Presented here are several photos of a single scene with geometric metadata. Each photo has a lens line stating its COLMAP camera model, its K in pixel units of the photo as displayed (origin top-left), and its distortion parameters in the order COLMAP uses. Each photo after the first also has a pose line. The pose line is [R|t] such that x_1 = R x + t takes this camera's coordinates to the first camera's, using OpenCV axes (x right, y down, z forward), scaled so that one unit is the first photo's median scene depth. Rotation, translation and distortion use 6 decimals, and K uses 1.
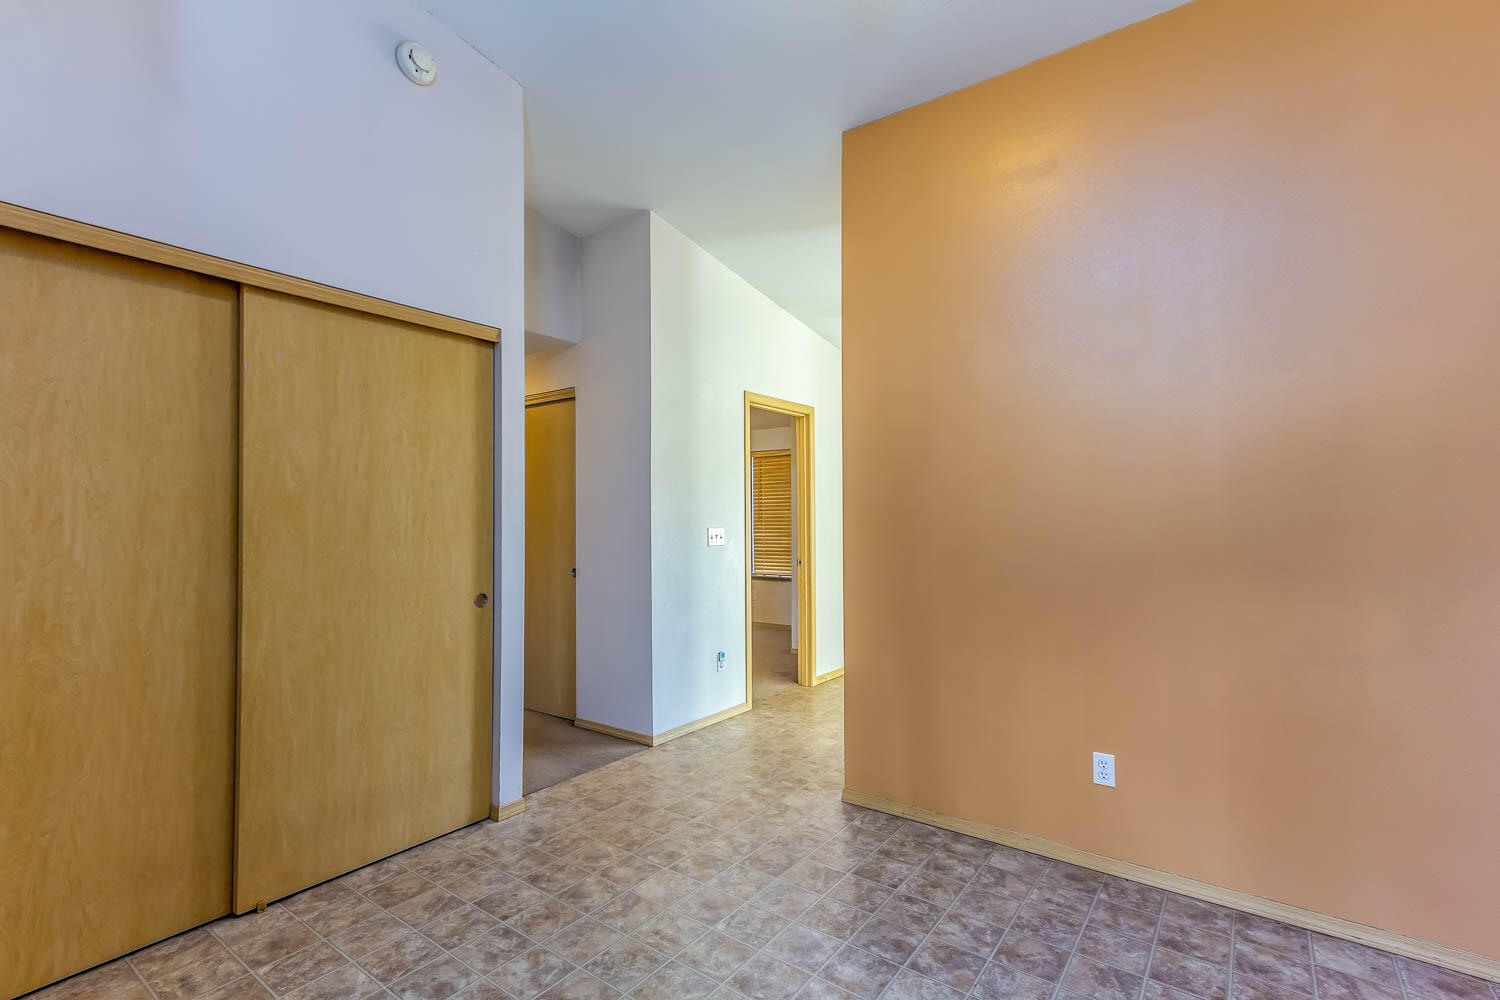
lens RADIAL K [[691.2, 0, 742.7], [0, 691.2, 504.8], [0, 0, 1]] dist [0.014153, -0.000247]
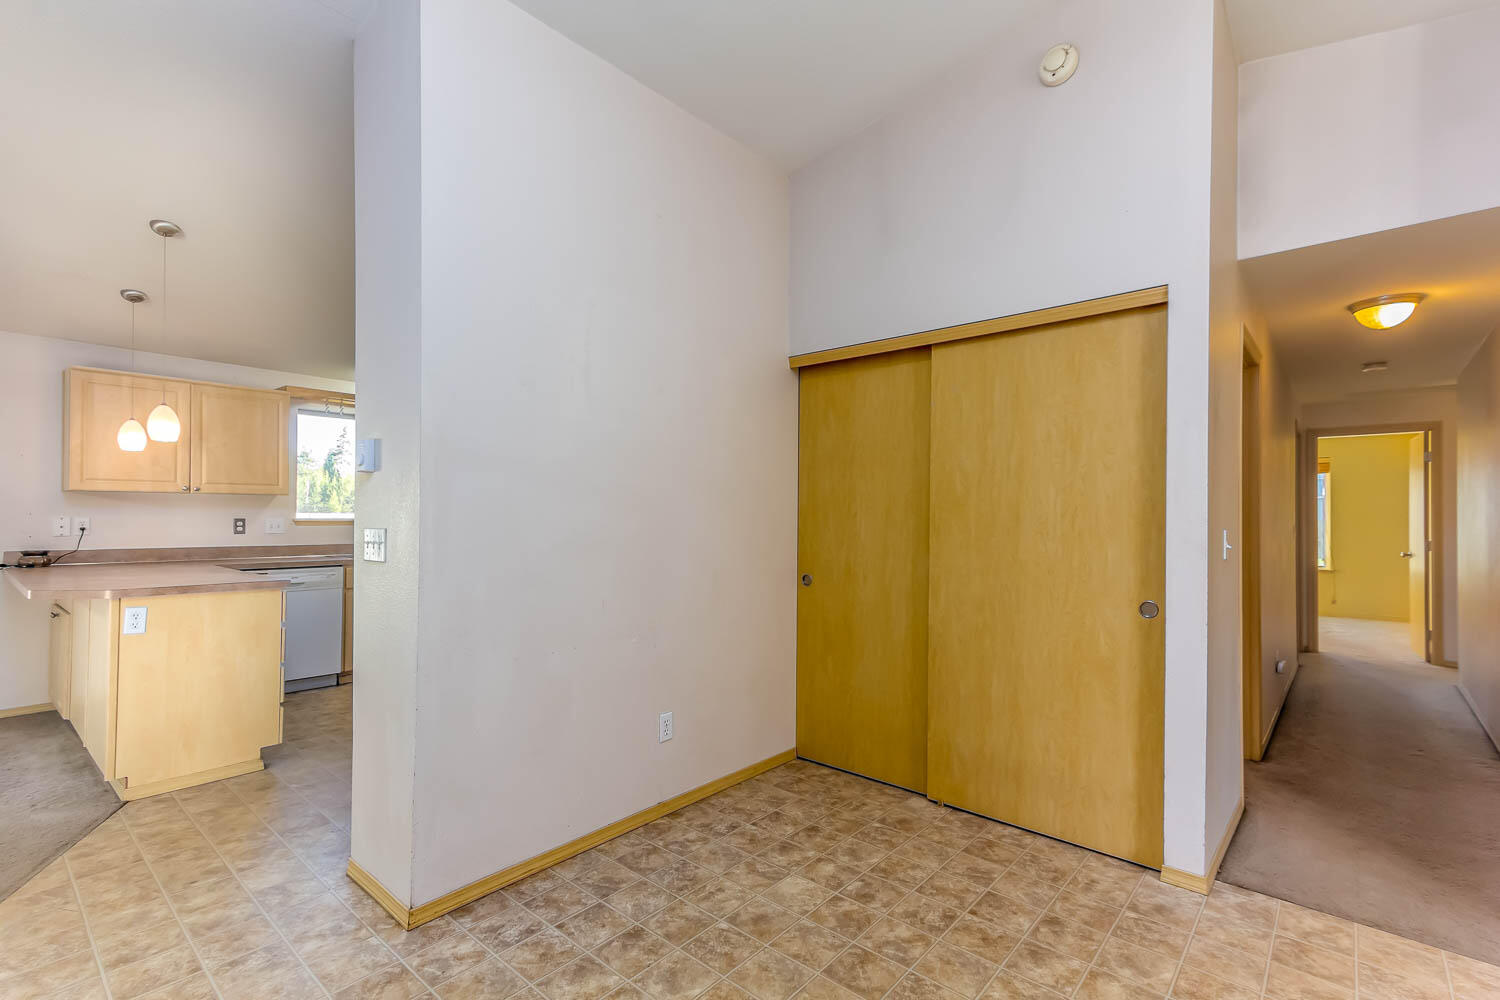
lens RADIAL K [[678.4, 0, 748.6], [0, 678.4, 506.8], [0, 0, 1]] dist [0.014347, -0.000090]
pose [[-0.085502, -0.016118, -0.996208, 0.626520], [0.013652, 0.999756, -0.017347, 0.022408], [0.996244, -0.015084, -0.085261, 0.720429]]
